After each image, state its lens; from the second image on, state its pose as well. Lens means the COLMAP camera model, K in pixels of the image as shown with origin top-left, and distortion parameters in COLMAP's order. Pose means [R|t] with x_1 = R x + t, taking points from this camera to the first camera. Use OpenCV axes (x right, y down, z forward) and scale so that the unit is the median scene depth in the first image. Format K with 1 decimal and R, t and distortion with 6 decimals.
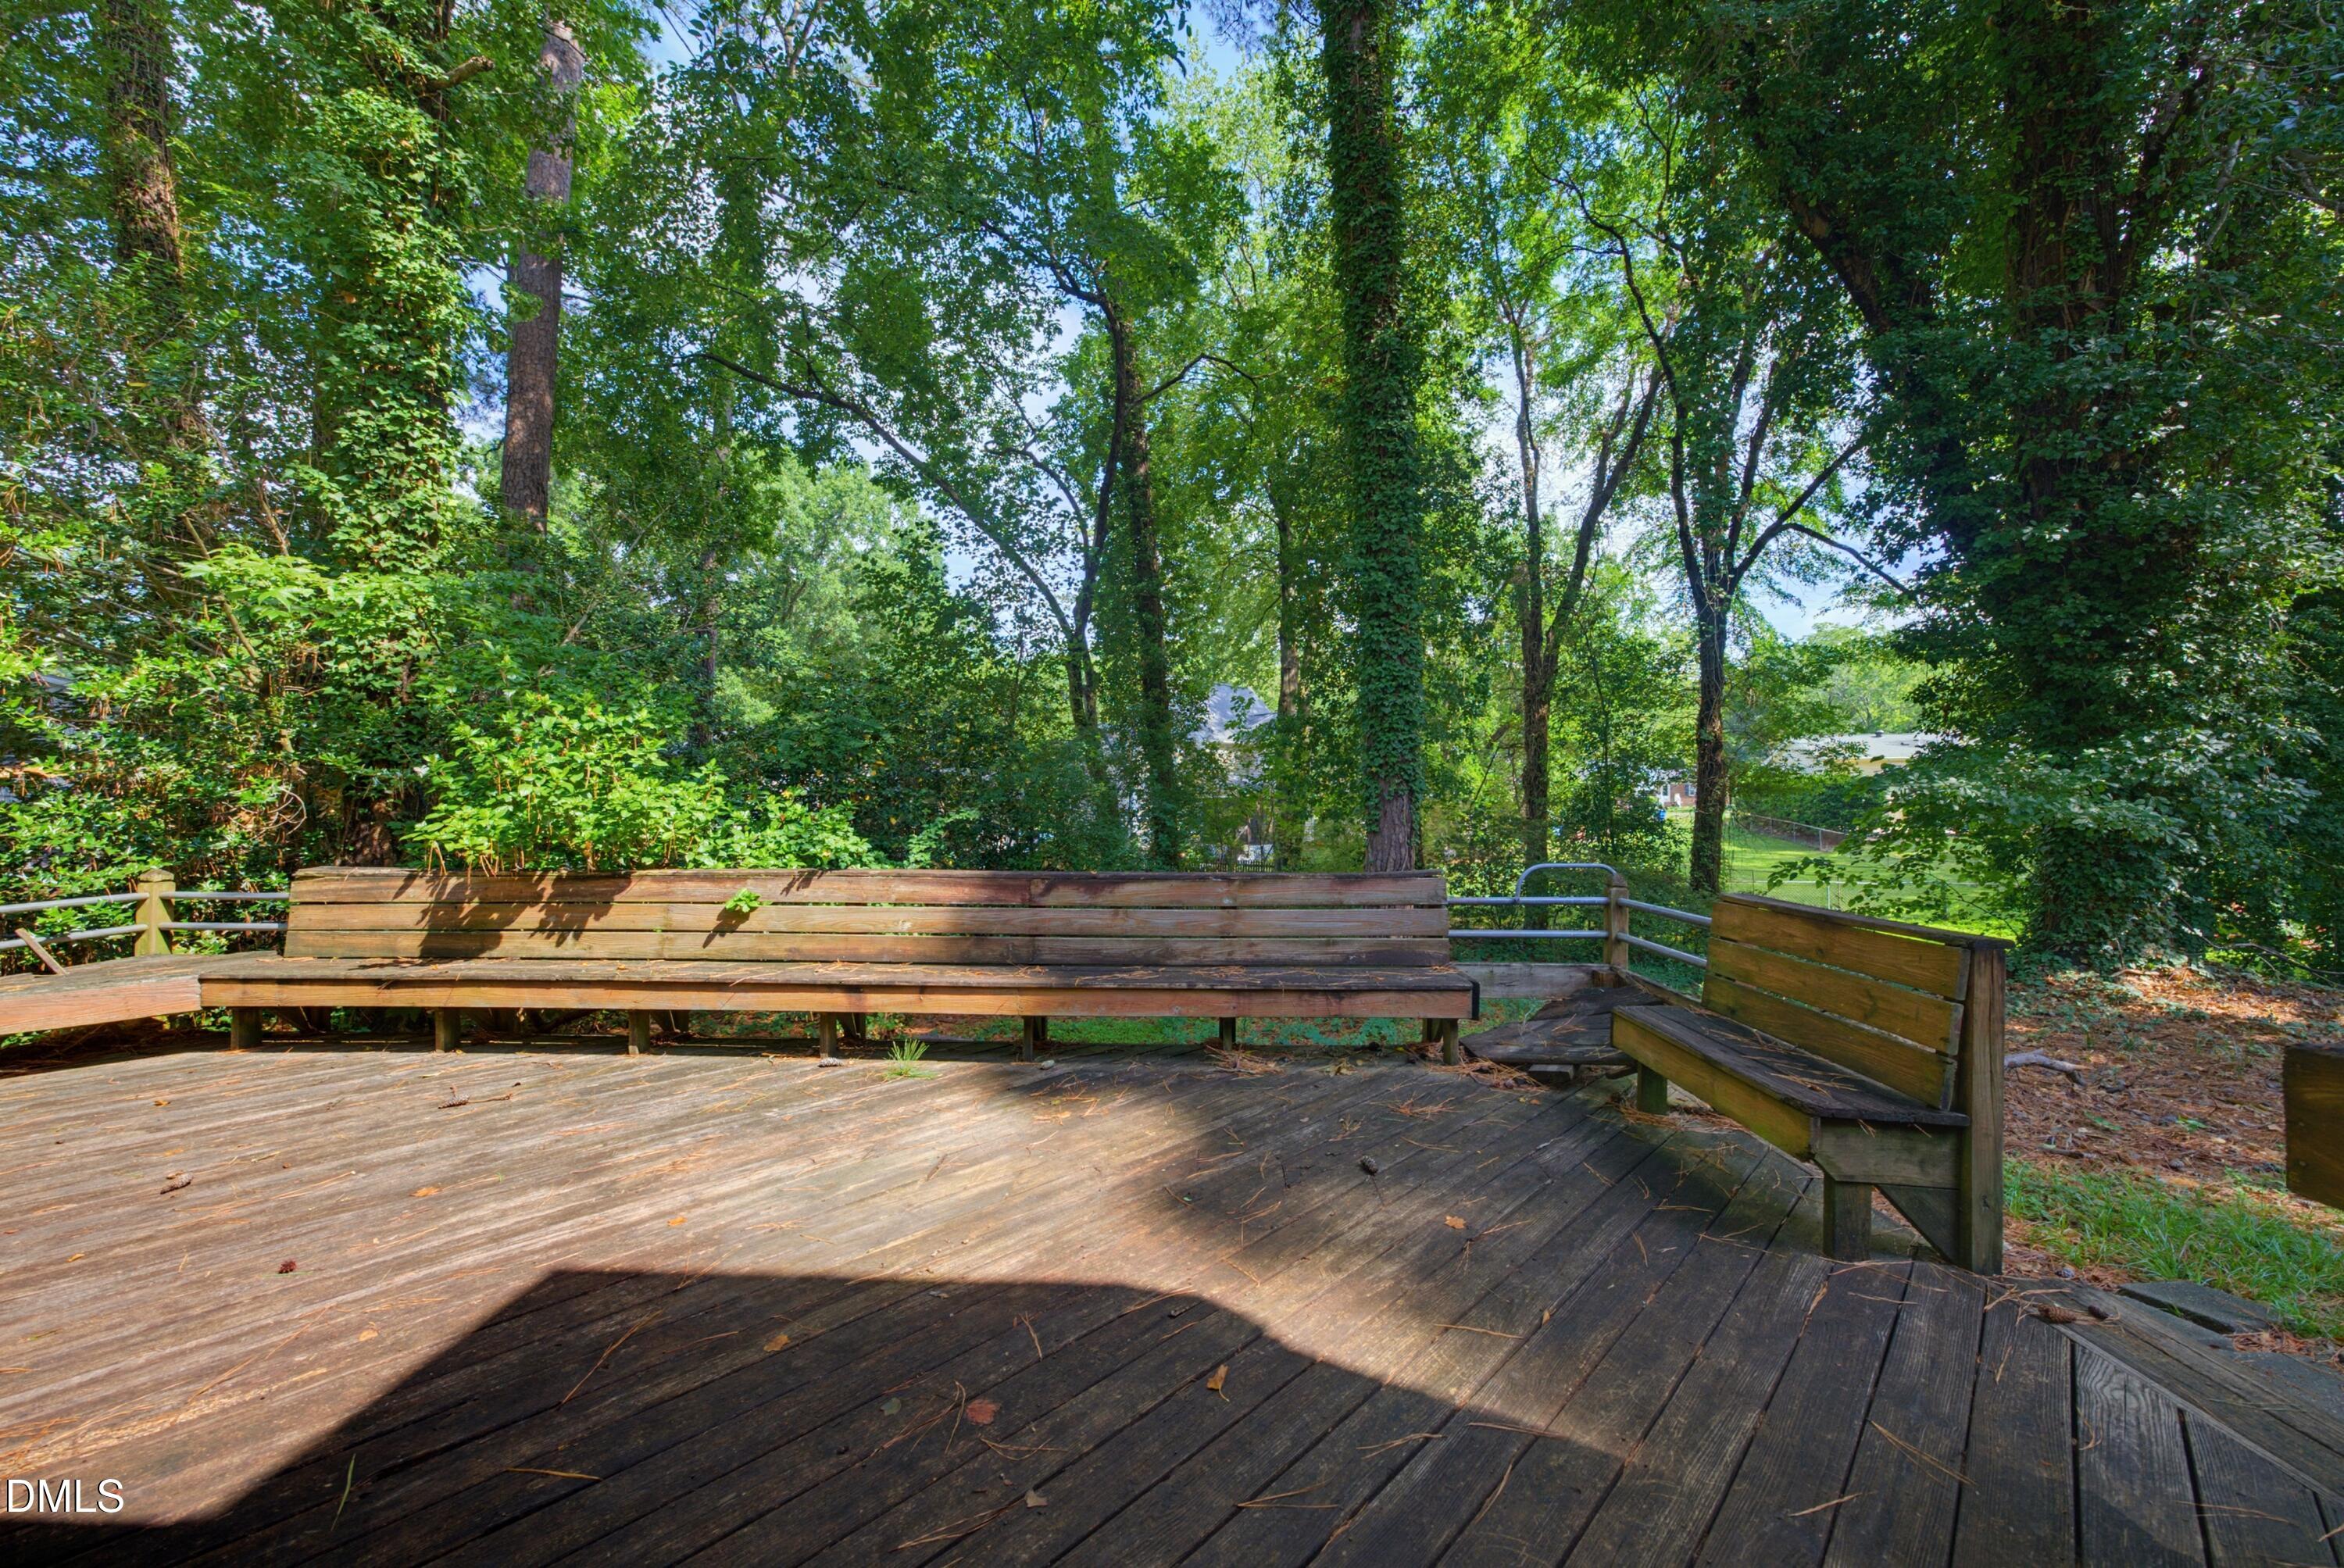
lens RADIAL K [[811.4, 0, 1166.4], [0, 811.4, 787.4], [0, 0, 1]] dist [-0.002083, 0.009926]
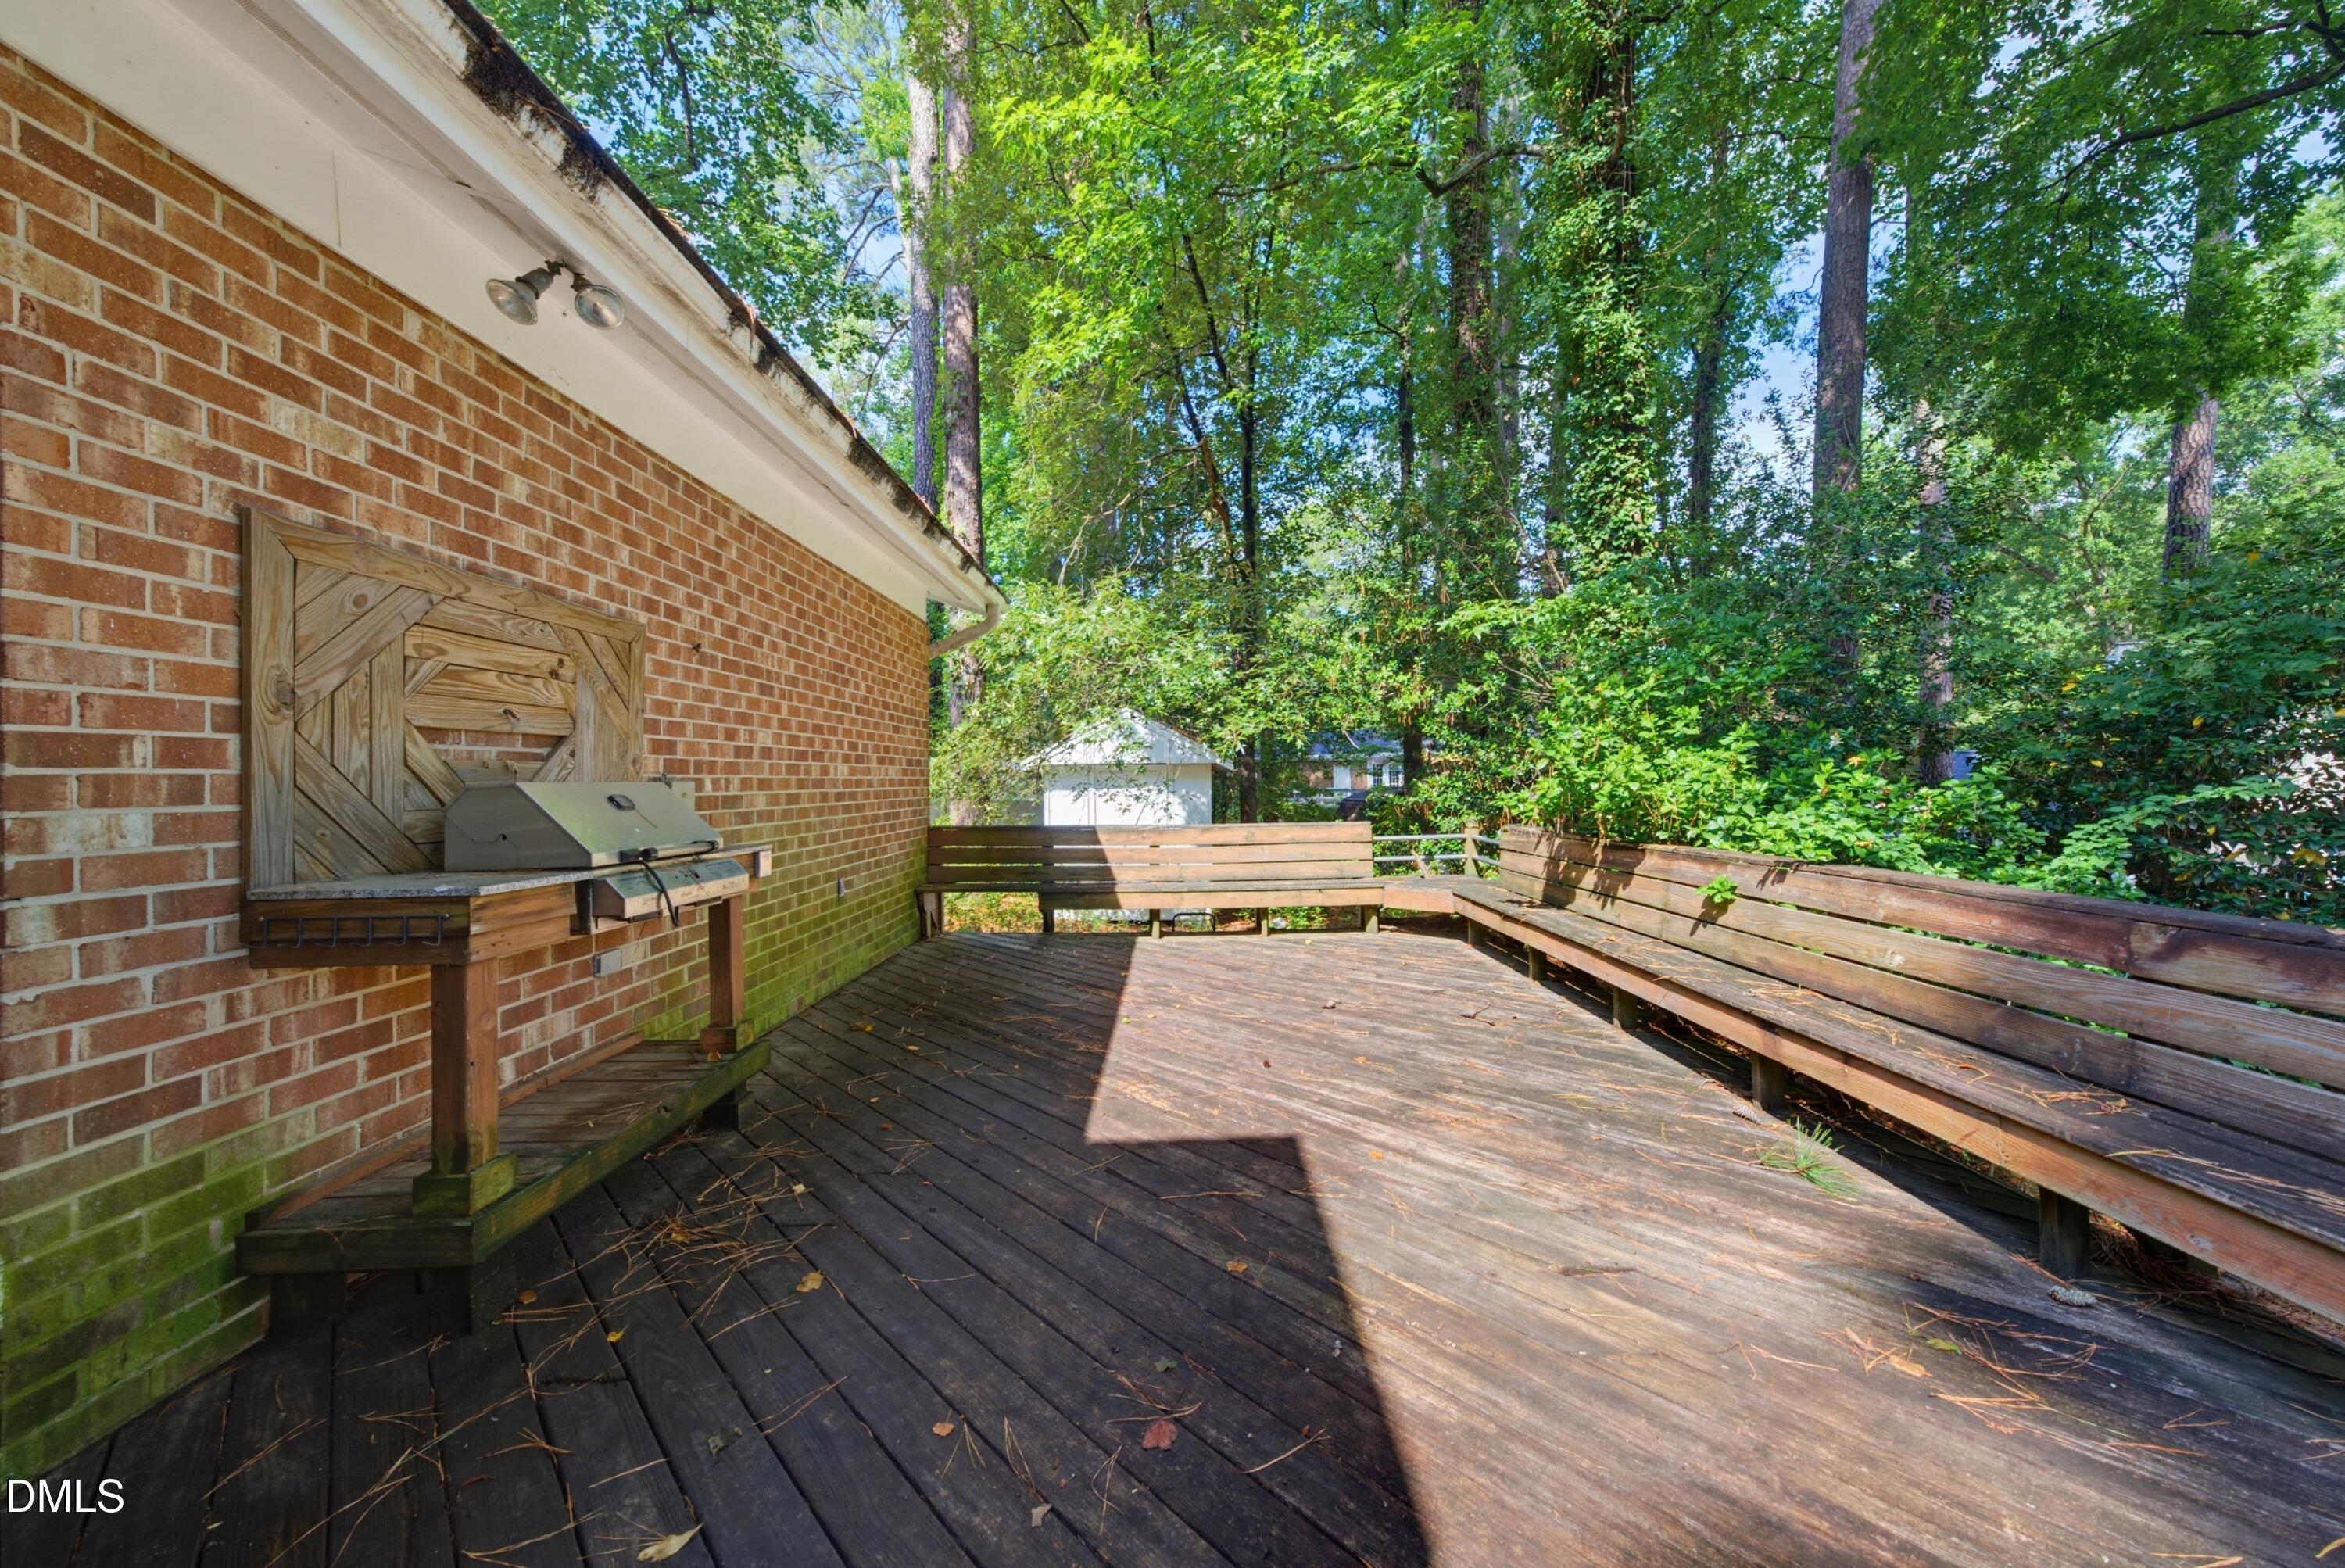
lens RADIAL K [[806.4, 0, 1179.6], [0, 806.4, 772.6], [0, 0, 1]] dist [-0.000865, 0.003067]
pose [[0.080229, -0.012849, -0.996694, 0.308724], [0.031622, 0.999446, -0.010339, 0.010866], [0.996275, -0.030688, 0.080590, 0.429401]]
